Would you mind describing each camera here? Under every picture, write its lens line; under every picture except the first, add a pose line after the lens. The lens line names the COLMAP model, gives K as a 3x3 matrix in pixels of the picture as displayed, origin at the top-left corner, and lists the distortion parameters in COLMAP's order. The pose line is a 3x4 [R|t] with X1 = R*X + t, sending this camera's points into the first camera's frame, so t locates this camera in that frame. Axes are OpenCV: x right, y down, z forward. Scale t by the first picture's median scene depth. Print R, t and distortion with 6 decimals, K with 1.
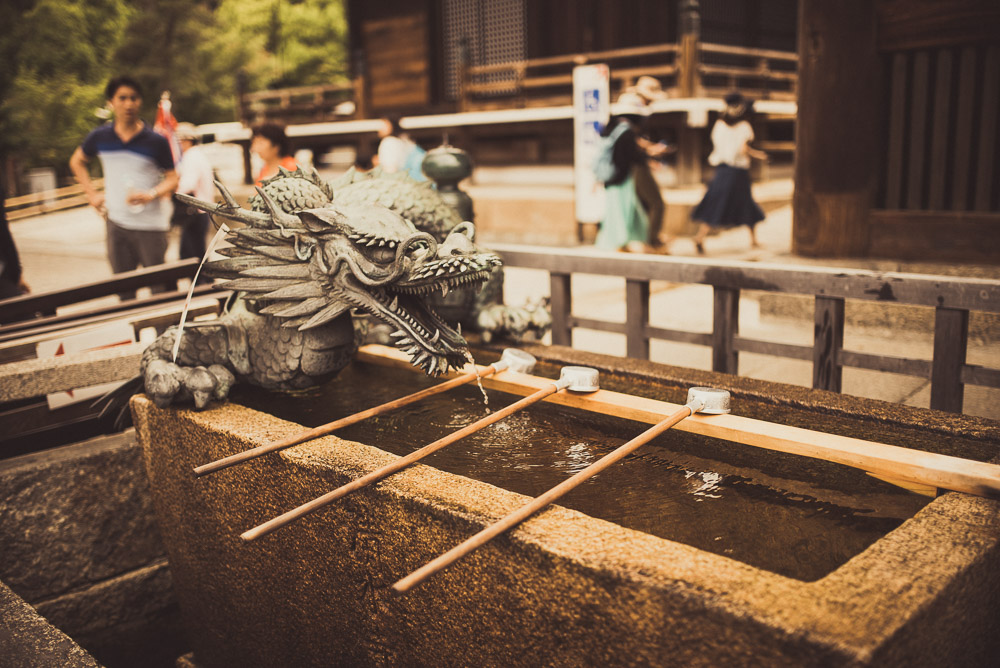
lens RADIAL K [[946.7, 0, 500.0], [0, 946.7, 334.0], [0, 0, 1]] dist [-0.035485, 0.017824]
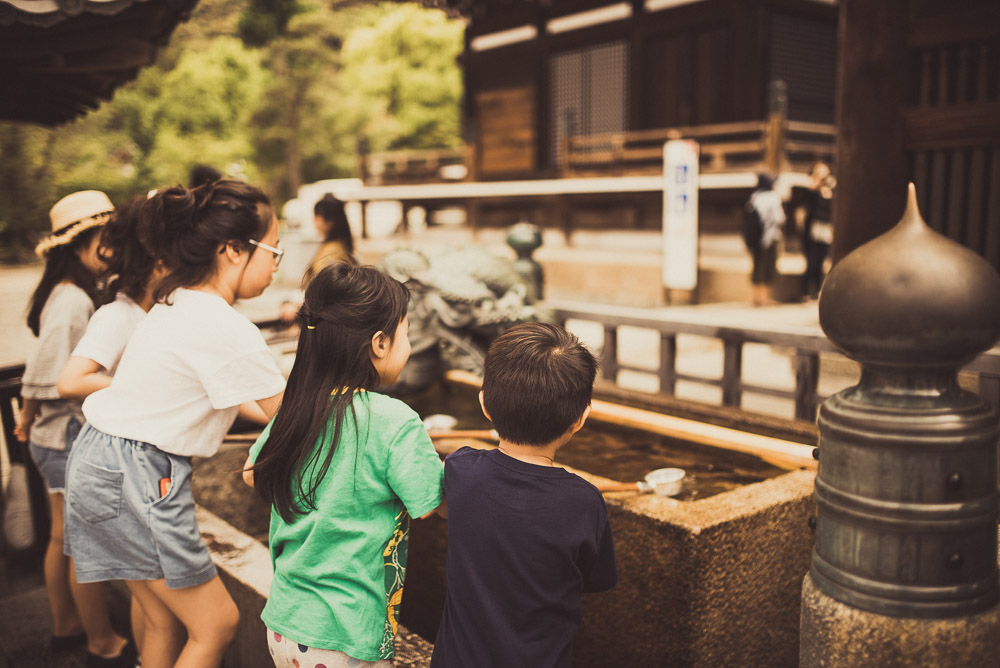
lens RADIAL K [[930.5, 0, 498.7], [0, 930.5, 346.8], [0, 0, 1]] dist [-0.044438, -0.000734]
pose [[0.993233, 0.039912, -0.109066, 0.089908], [-0.044977, 0.998002, -0.044381, 0.039243], [0.107077, 0.048986, 0.993043, -0.413774]]
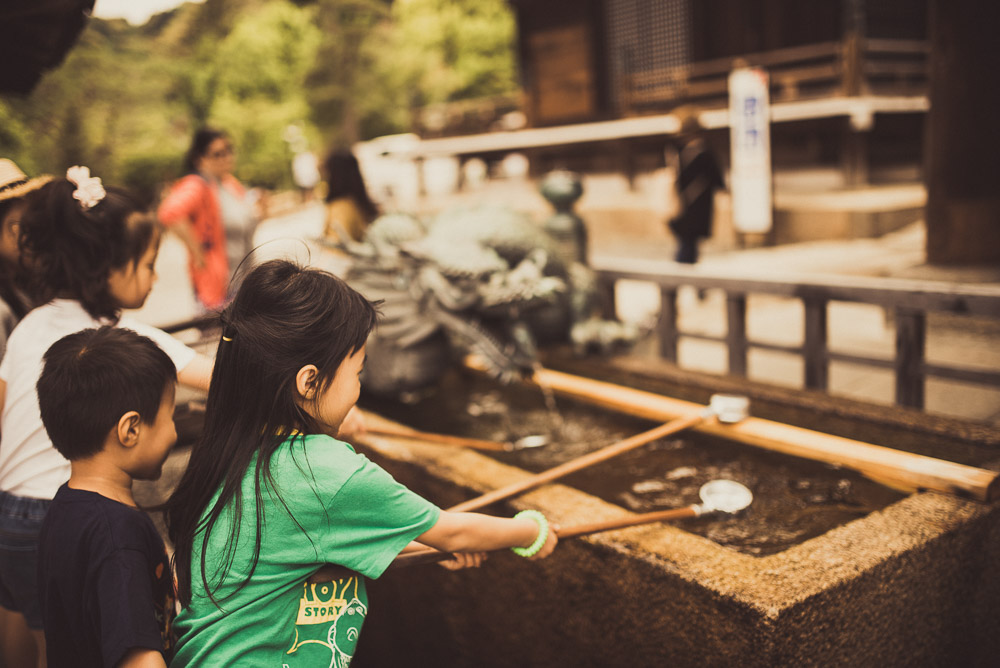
lens RADIAL K [[946.7, 0, 500.0], [0, 946.7, 334.0], [0, 0, 1]] dist [-0.035485, 0.017824]
pose [[0.983181, -0.003906, -0.182593, 0.125641], [0.002727, 0.999974, -0.006707, -0.010372], [0.182614, 0.006096, 0.983166, -0.144384]]
